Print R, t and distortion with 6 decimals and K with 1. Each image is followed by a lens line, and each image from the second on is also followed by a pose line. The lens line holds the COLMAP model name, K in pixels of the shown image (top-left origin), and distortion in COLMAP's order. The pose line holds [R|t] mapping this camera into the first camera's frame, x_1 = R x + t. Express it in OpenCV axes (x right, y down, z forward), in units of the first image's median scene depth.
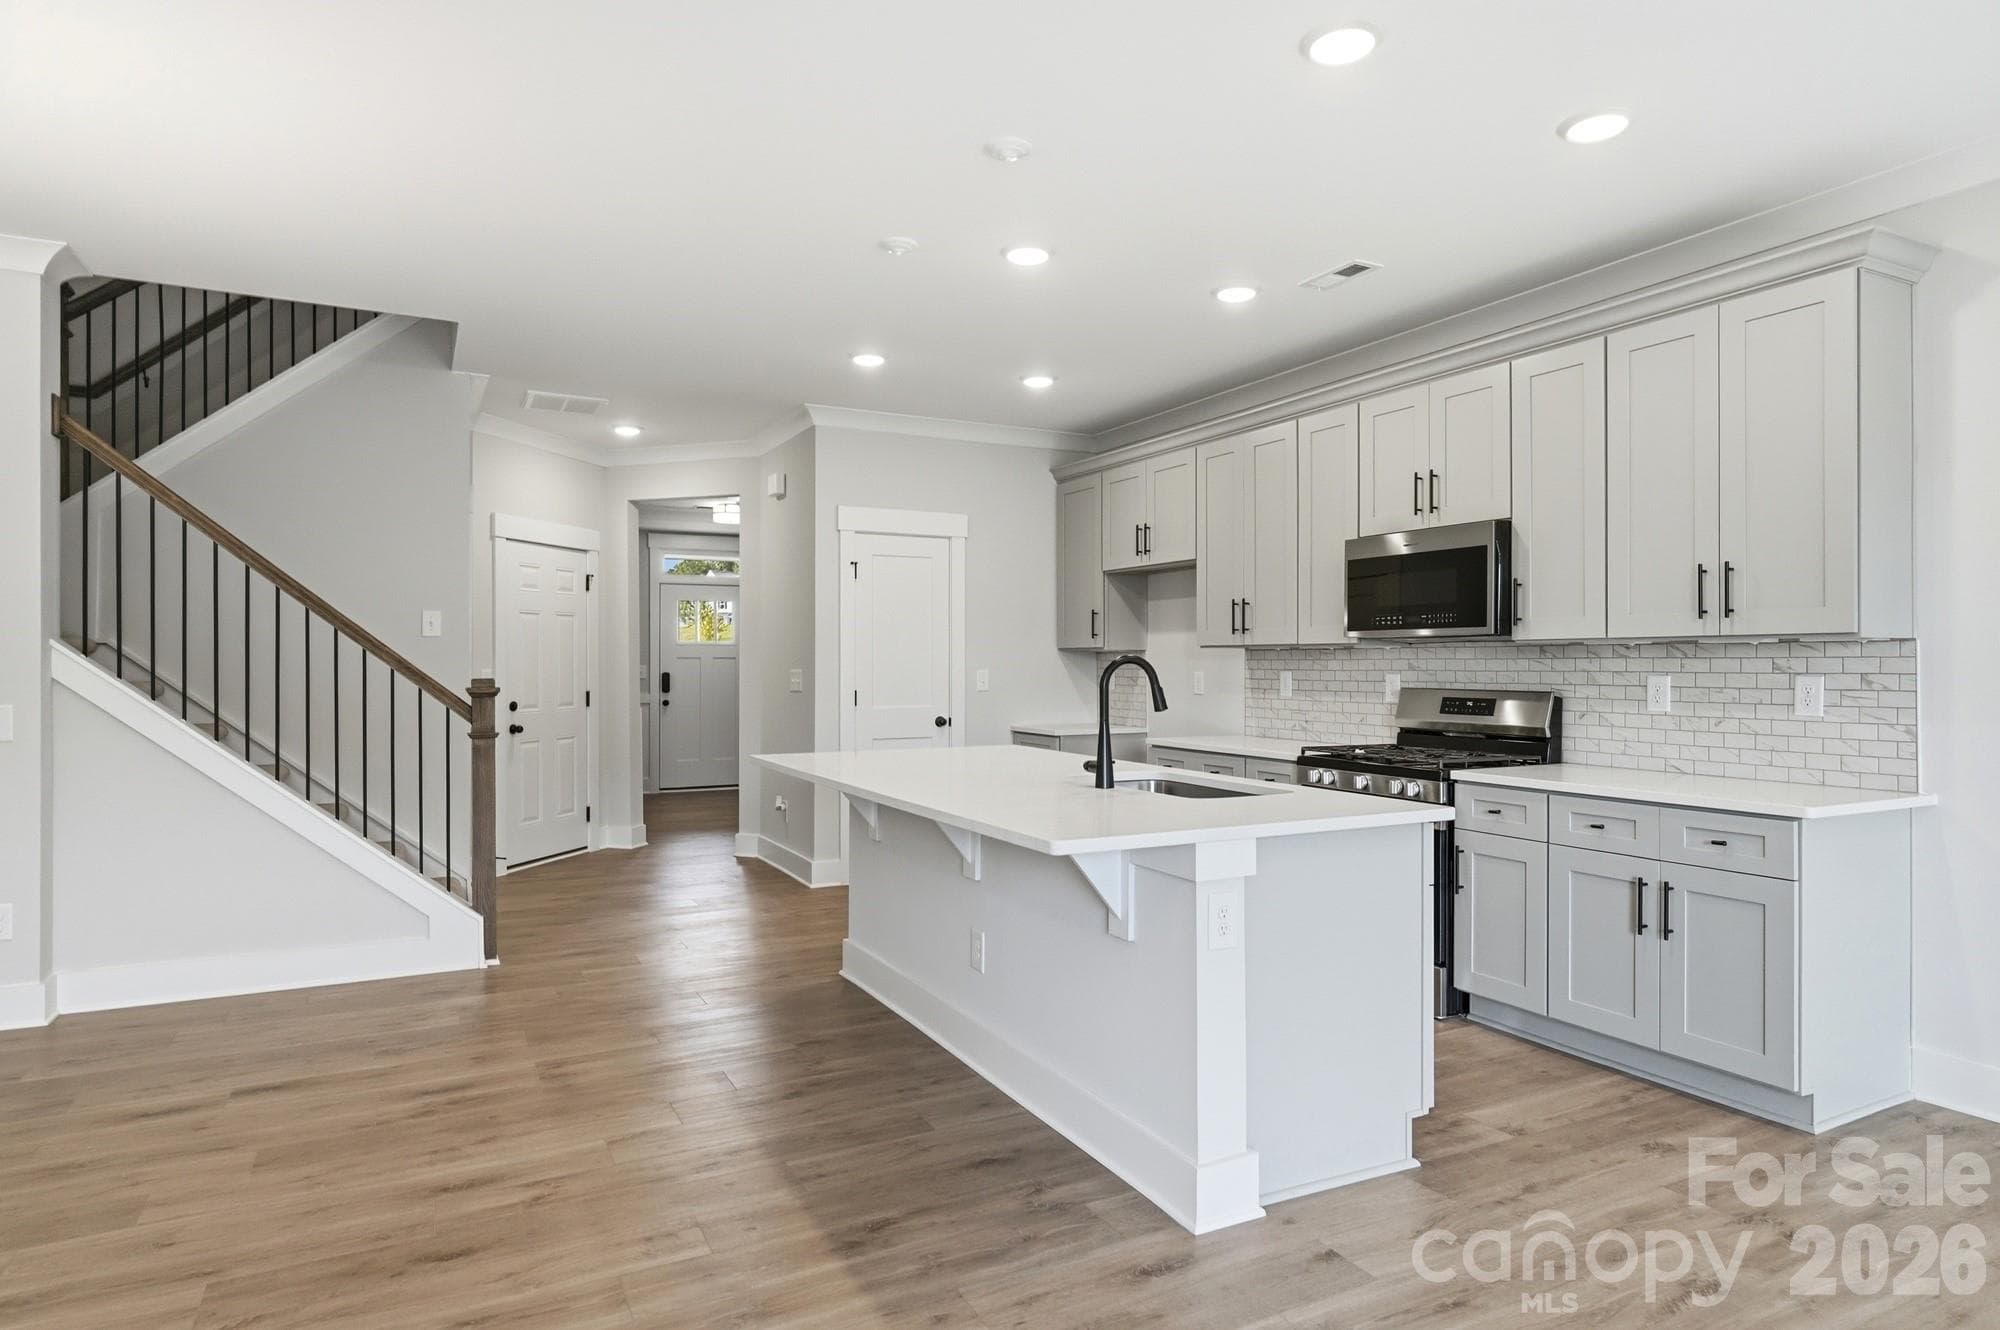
lens RADIAL K [[1132.1, 0, 1000.8], [0, 1132.1, 671.5], [0, 0, 1]] dist [-0.002881, 0.001580]
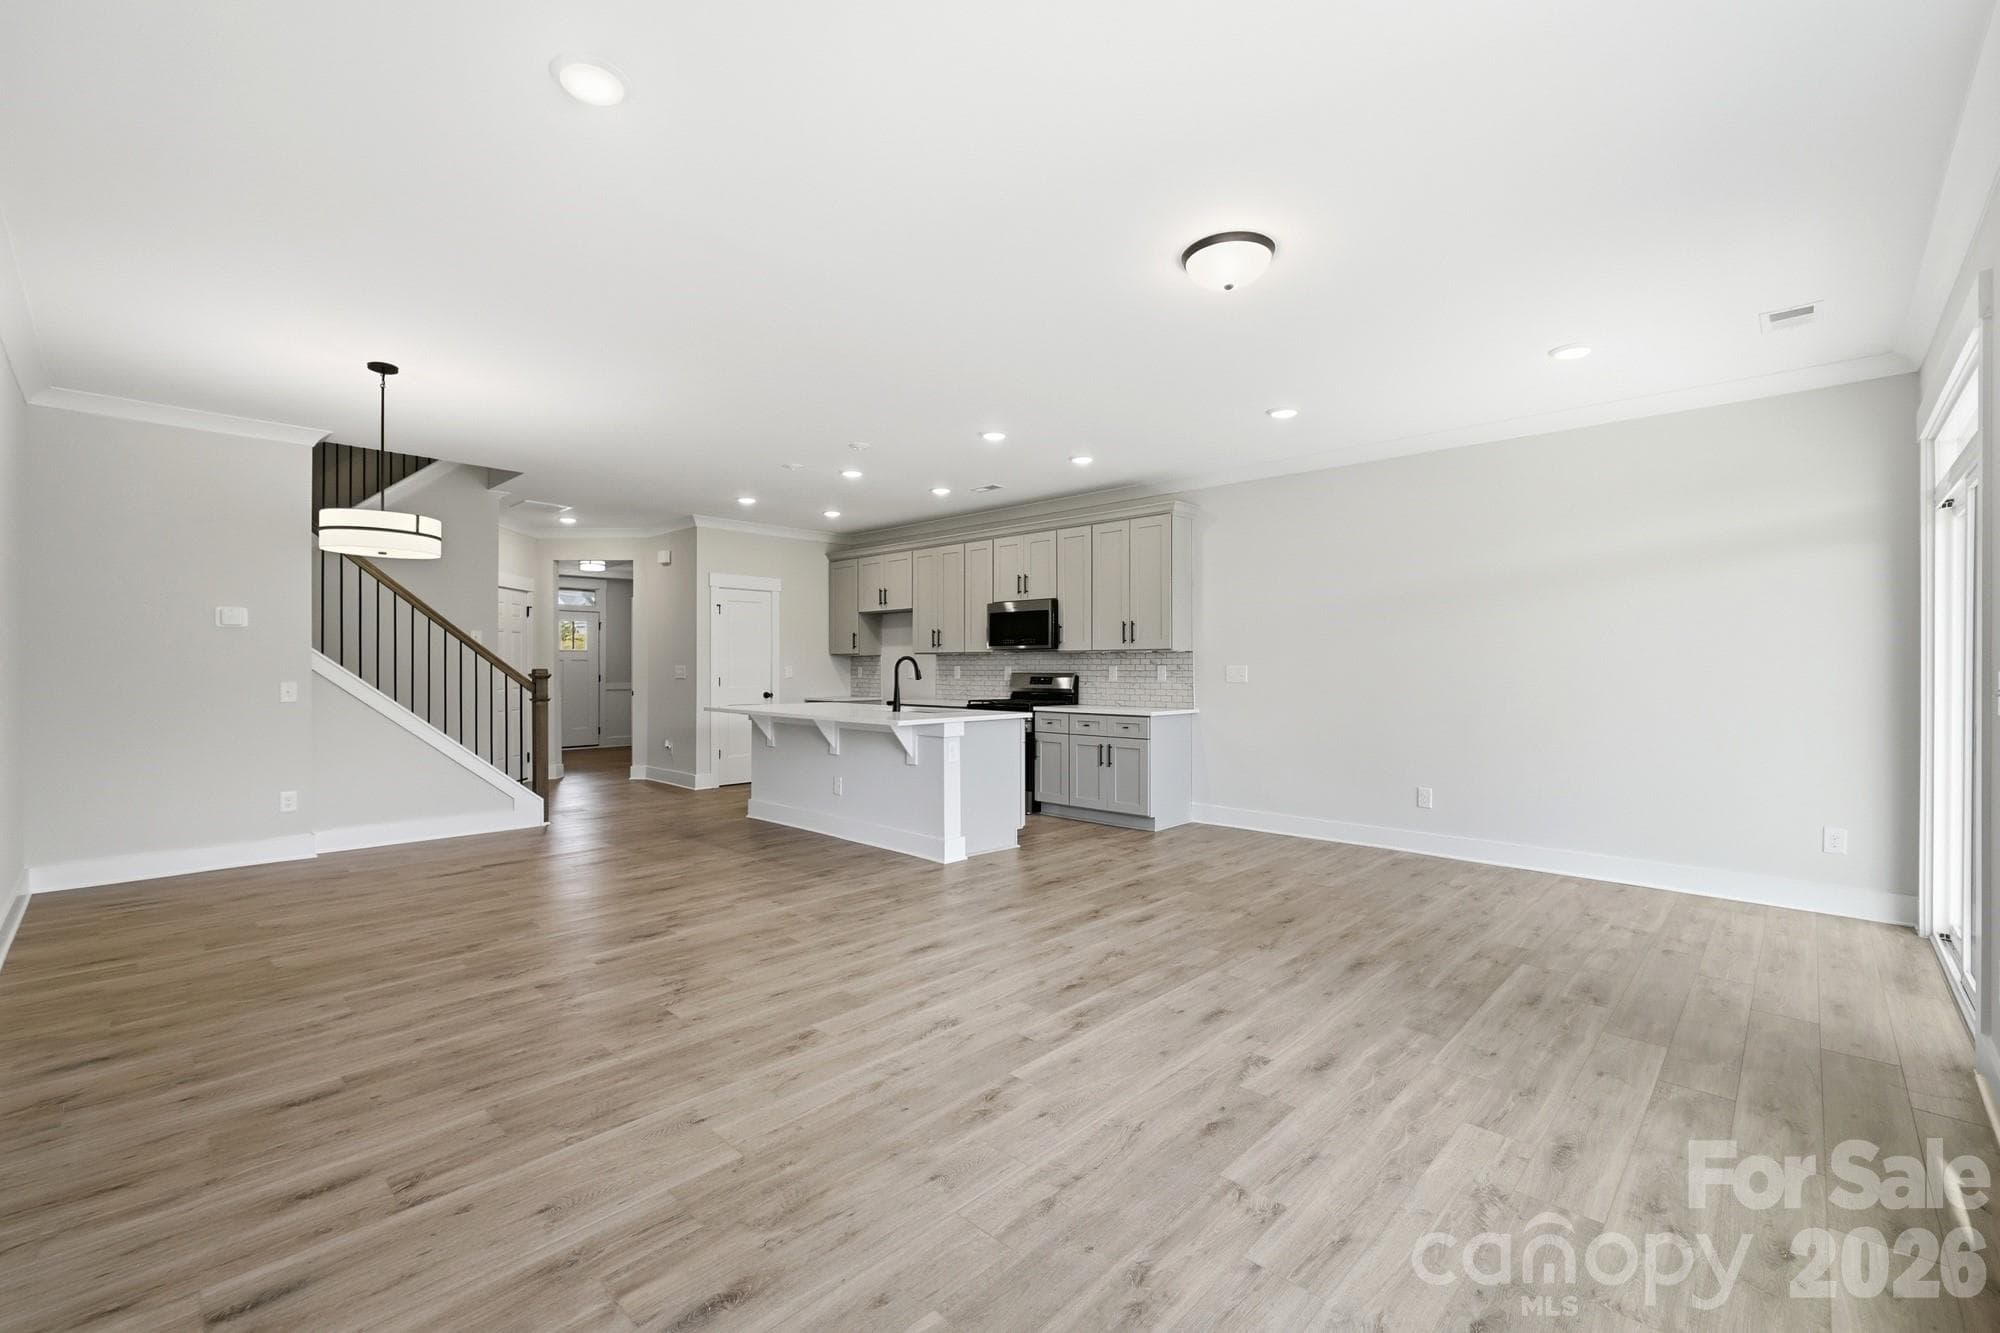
lens RADIAL K [[850.5, 0, 999.9], [0, 850.5, 674.0], [0, 0, 1]] dist [-0.015126, 0.000081]
pose [[0.946720, -0.002306, 0.322050, -0.227980], [0.002197, 0.999997, 0.000700, 0.018523], [-0.322051, 0.000045, 0.946722, -0.629208]]
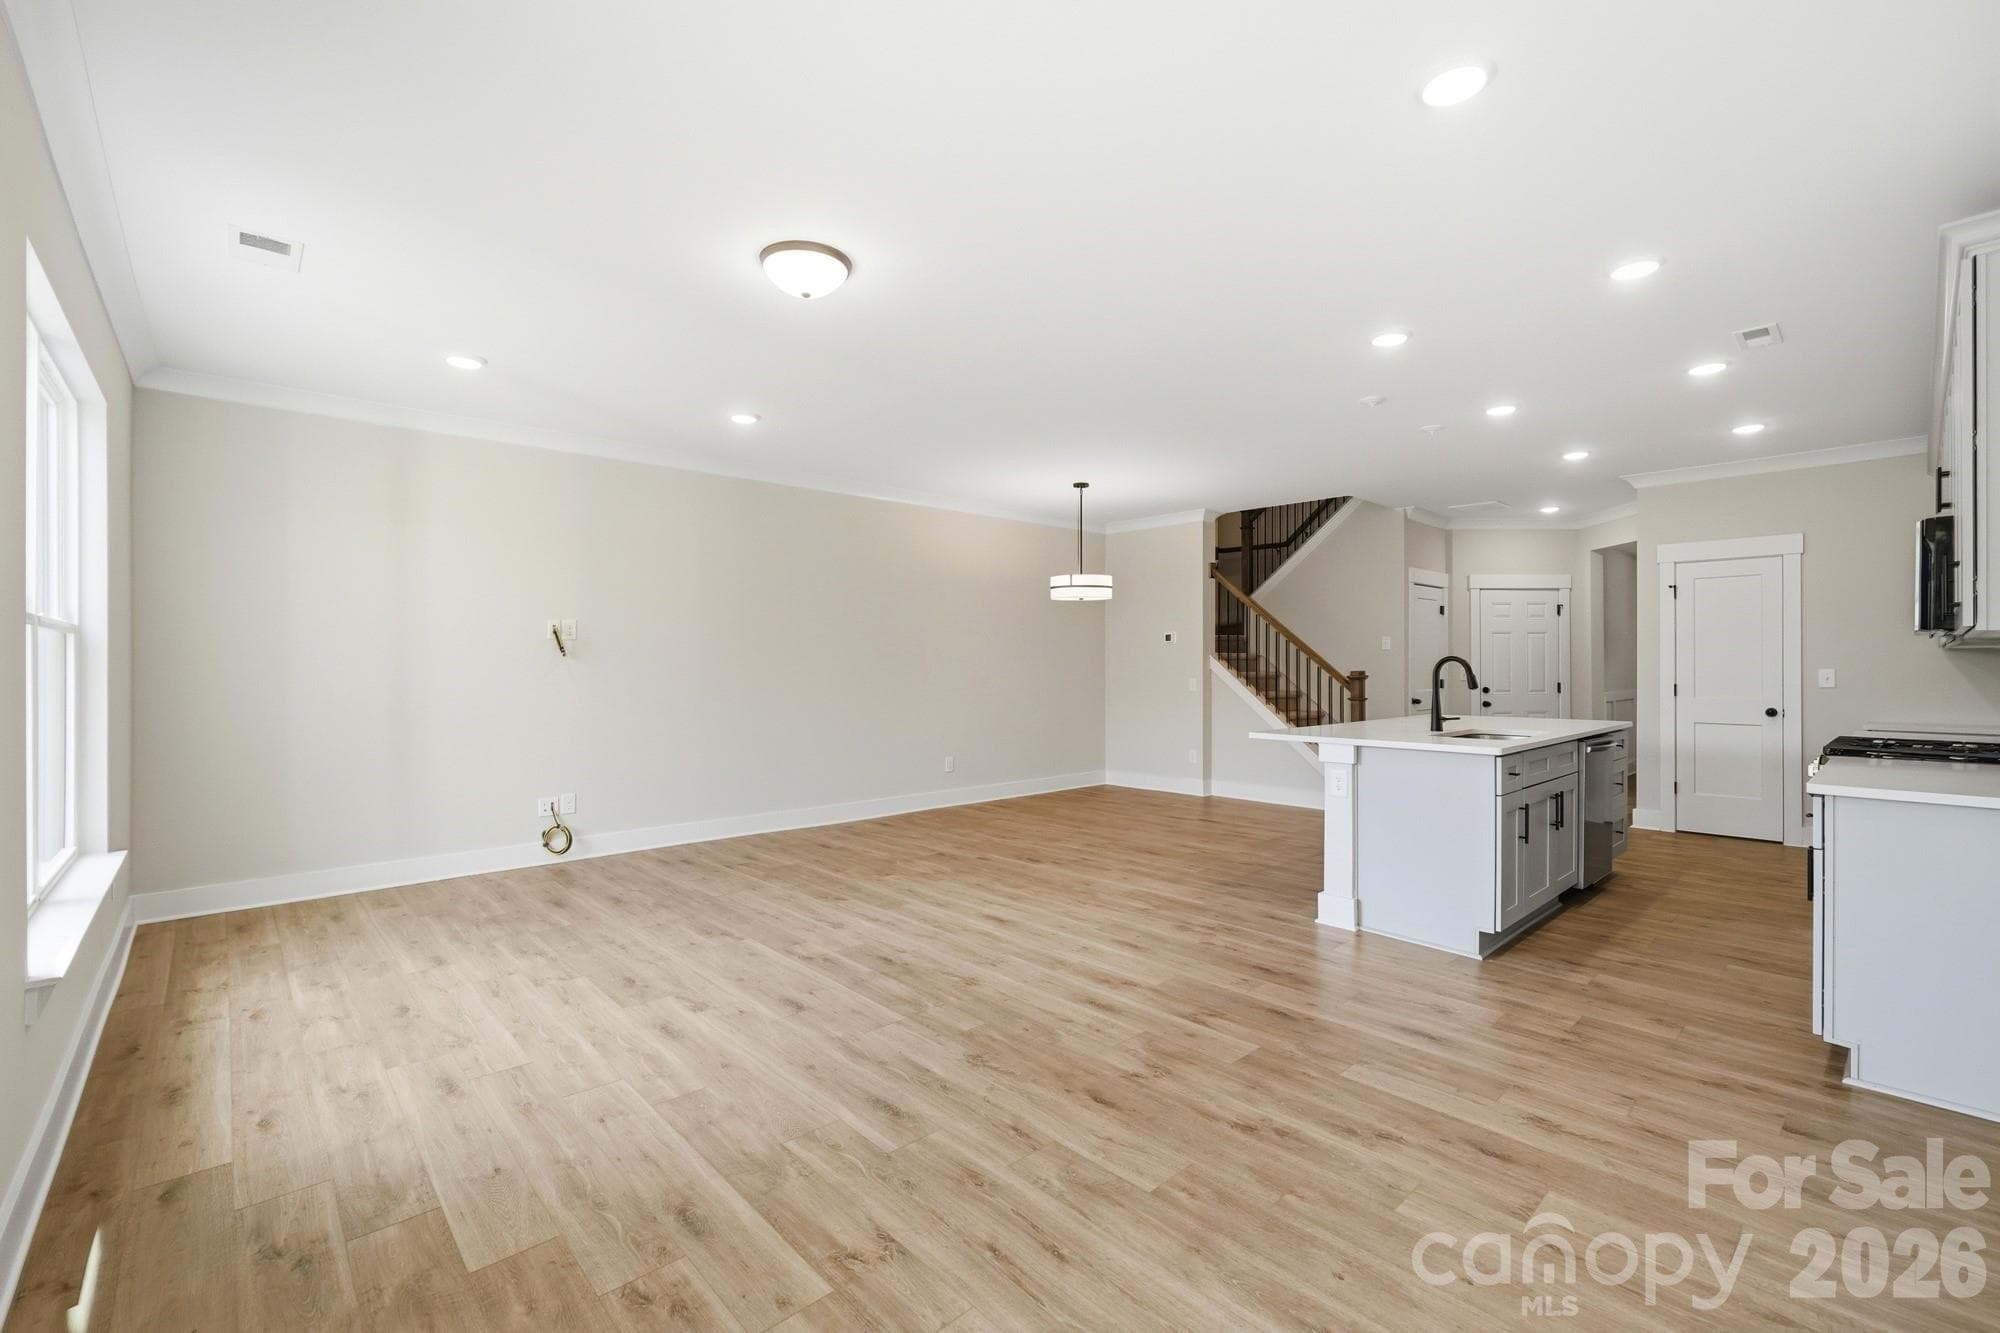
lens RADIAL K [[850.5, 0, 992.1], [0, 850.5, 664.3], [0, 0, 1]] dist [-0.015126, 0.000081]
pose [[0.256490, -0.001932, -0.966545, 0.982890], [-0.008317, 0.999957, -0.004206, 0.007616], [0.966511, 0.009118, 0.256463, -0.016768]]
